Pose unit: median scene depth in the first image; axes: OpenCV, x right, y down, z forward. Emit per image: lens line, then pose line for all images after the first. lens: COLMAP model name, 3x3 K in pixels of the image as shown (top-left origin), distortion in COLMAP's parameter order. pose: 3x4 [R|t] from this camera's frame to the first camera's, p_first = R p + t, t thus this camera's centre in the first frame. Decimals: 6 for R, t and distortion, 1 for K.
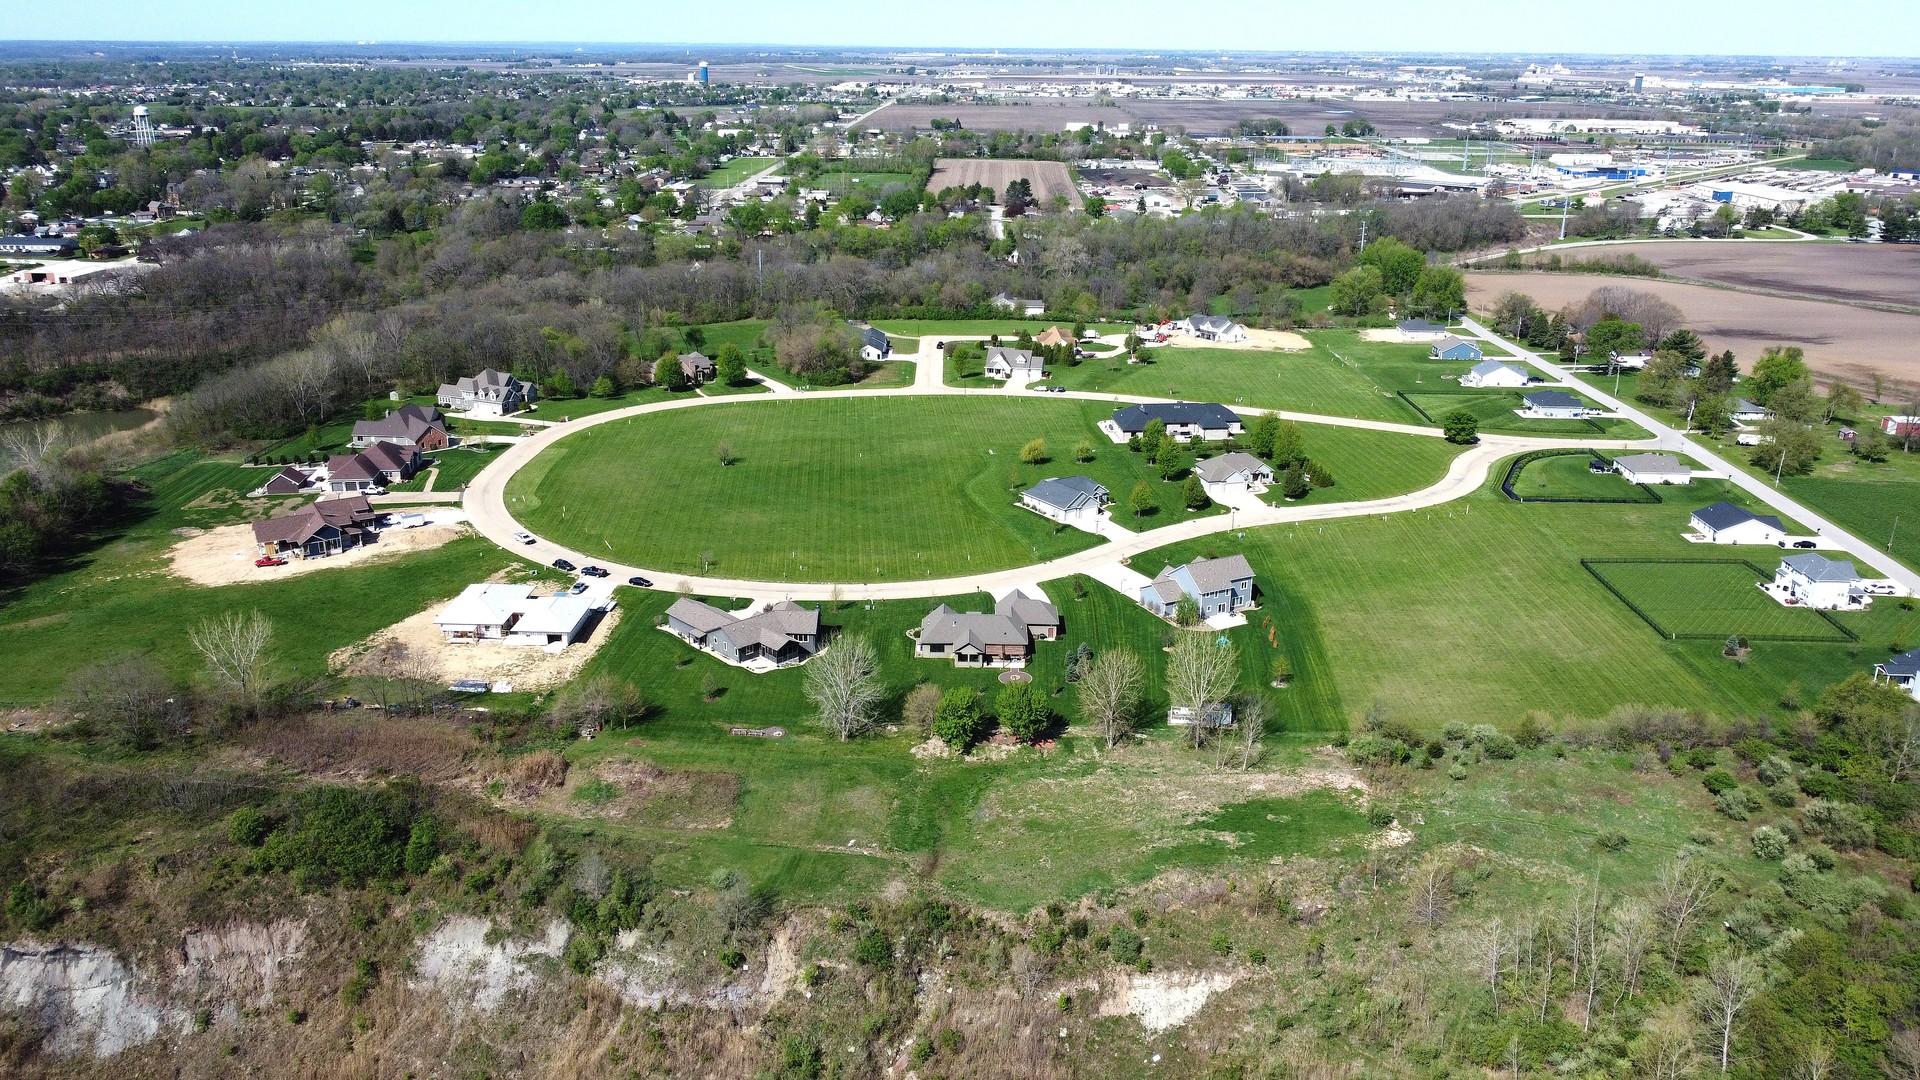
lens RADIAL K [[1384.8, 0, 960.0], [0, 1384.8, 540.0], [0, 0, 1]] dist [0.002695, 0.001692]
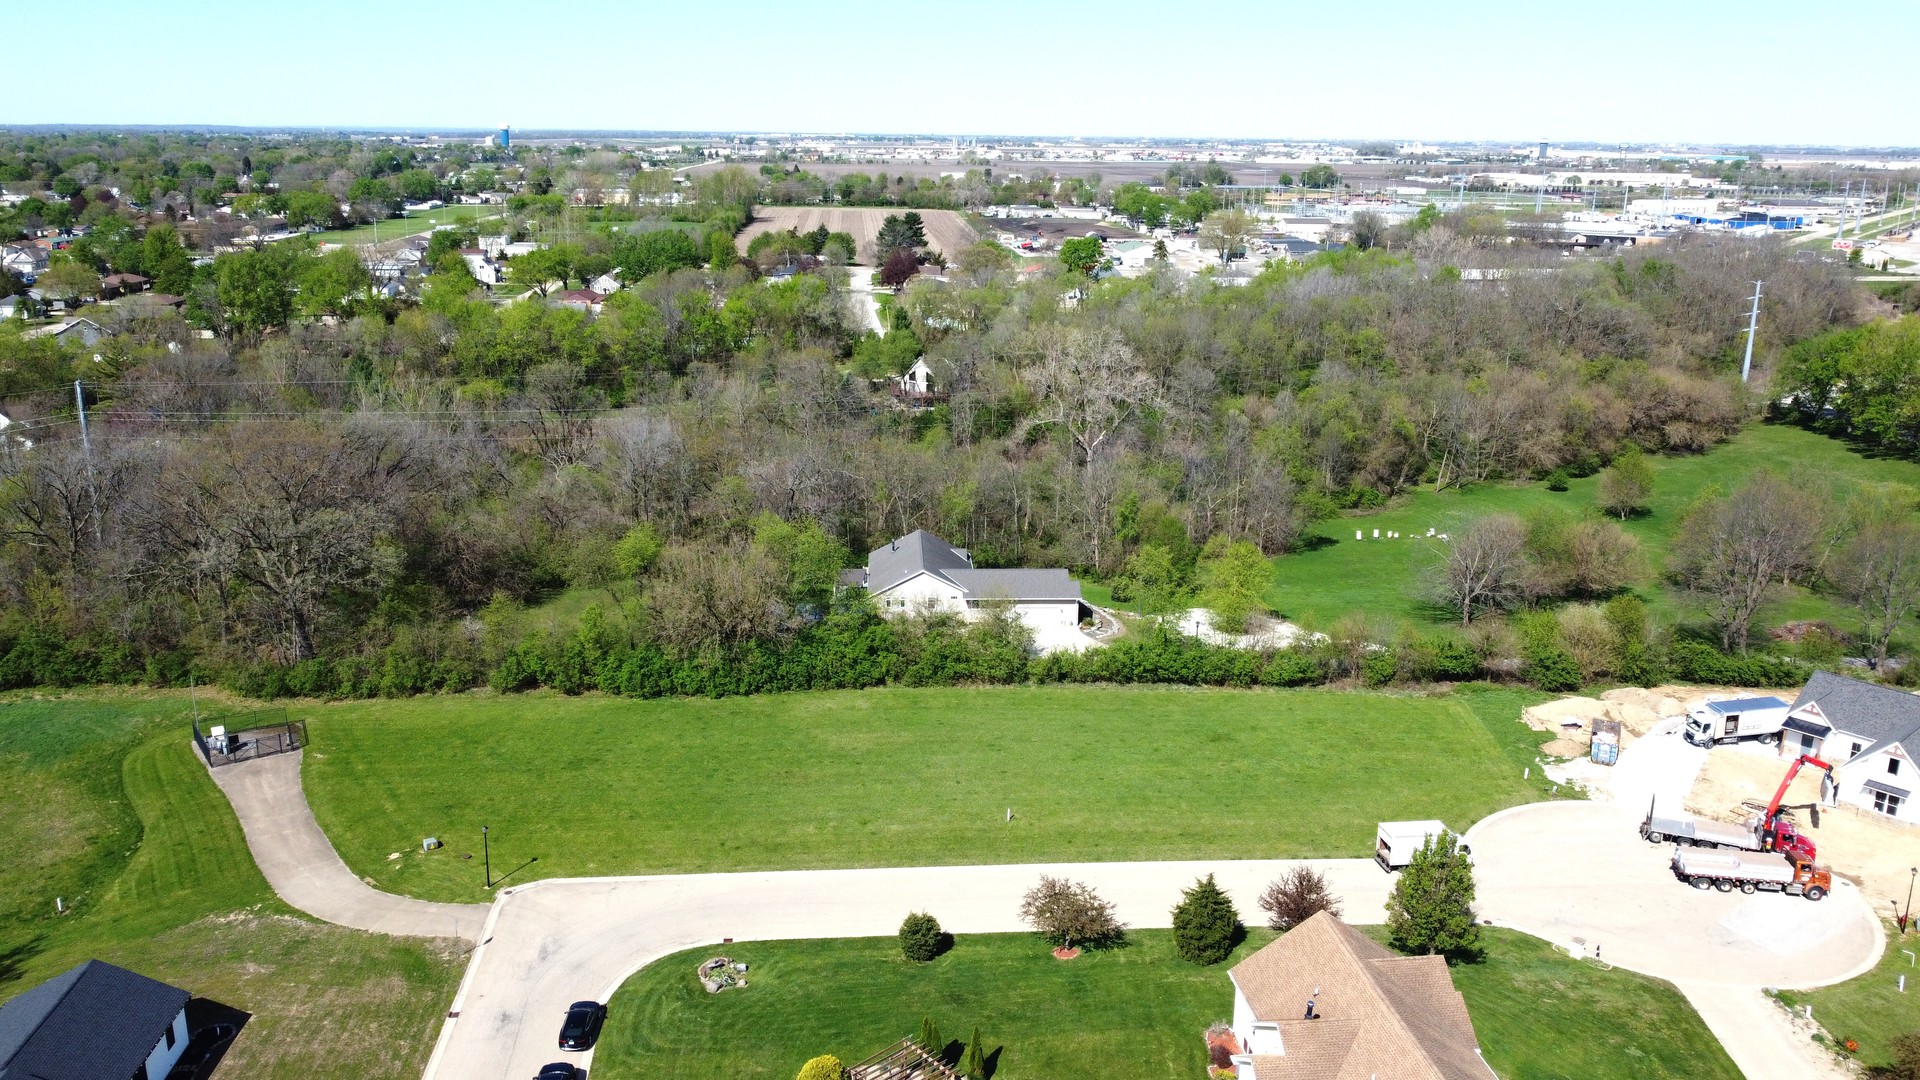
lens RADIAL K [[1384.8, 0, 960.0], [0, 1384.8, 540.0], [0, 0, 1]] dist [0.002695, 0.001692]
pose [[0.994422, -0.030403, 0.100996, 0.008014], [0.036260, 0.997734, -0.056675, -0.105075], [-0.099044, 0.060021, 0.993271, 0.474239]]
